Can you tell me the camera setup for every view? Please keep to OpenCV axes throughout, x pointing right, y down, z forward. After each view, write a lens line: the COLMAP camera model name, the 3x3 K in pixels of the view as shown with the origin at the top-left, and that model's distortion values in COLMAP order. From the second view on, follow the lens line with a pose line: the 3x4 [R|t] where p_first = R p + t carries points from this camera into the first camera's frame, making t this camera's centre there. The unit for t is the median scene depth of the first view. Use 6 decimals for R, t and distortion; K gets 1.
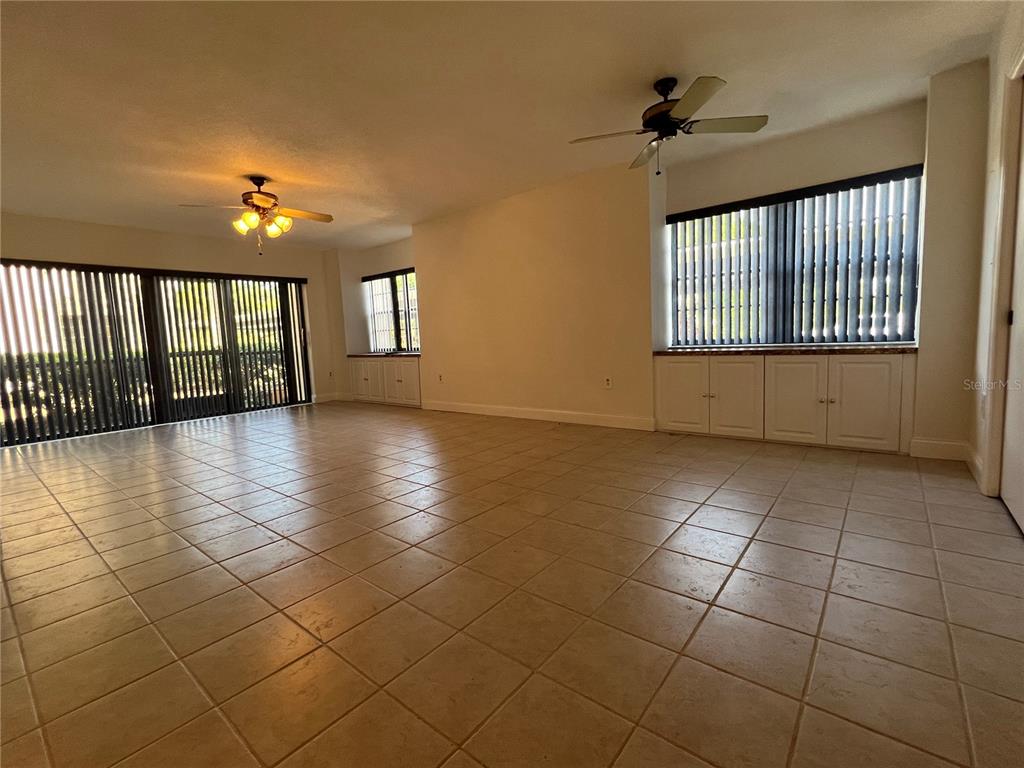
lens RADIAL K [[460.7, 0, 511.6], [0, 460.7, 378.6], [0, 0, 1]] dist [0.001966, 0.001457]
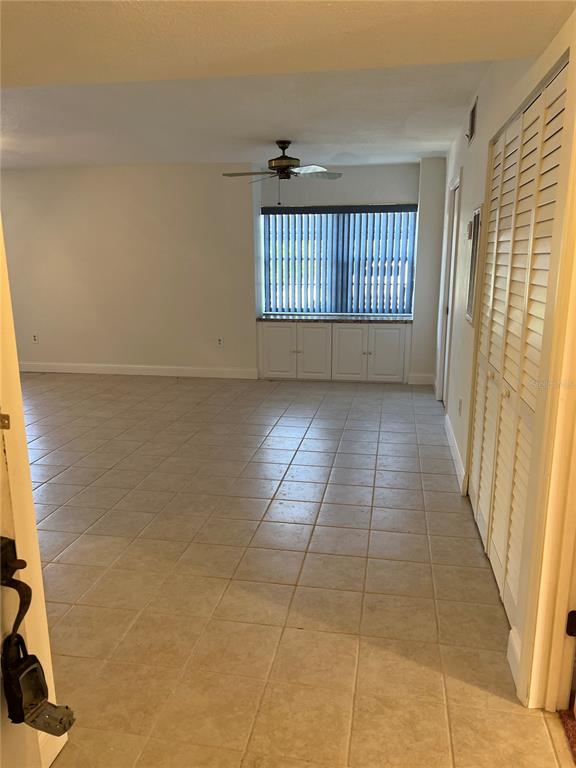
lens RADIAL K [[567.1, 0, 287.5], [0, 567.1, 388.6], [0, 0, 1]] dist [0.058167, -0.006423]
pose [[0.877946, -0.068116, 0.473890, -0.419868], [0.009874, 0.992193, 0.124324, -0.065061], [-0.478658, -0.104471, 0.871764, -0.496417]]
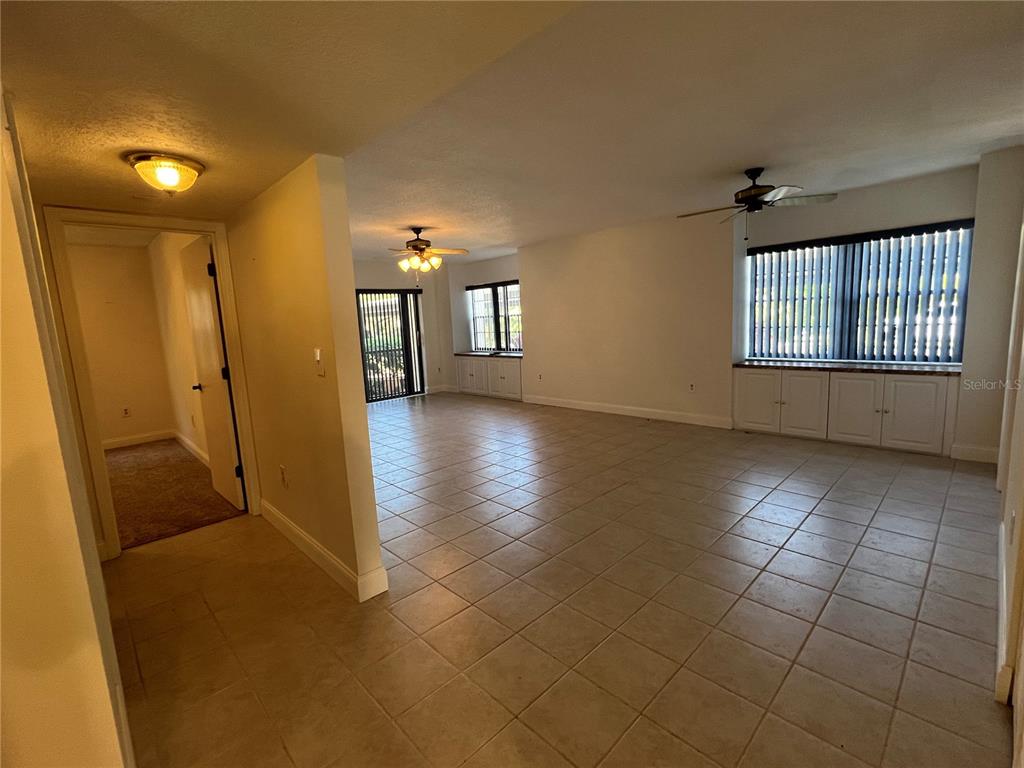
lens RADIAL K [[460.7, 0, 513.5], [0, 460.7, 380.6], [0, 0, 1]] dist [0.001966, 0.001457]
pose [[0.993400, 0.011179, -0.114157, -0.138864], [-0.005849, 0.998882, 0.046917, -0.075172], [0.114554, -0.045939, 0.992354, -0.297097]]
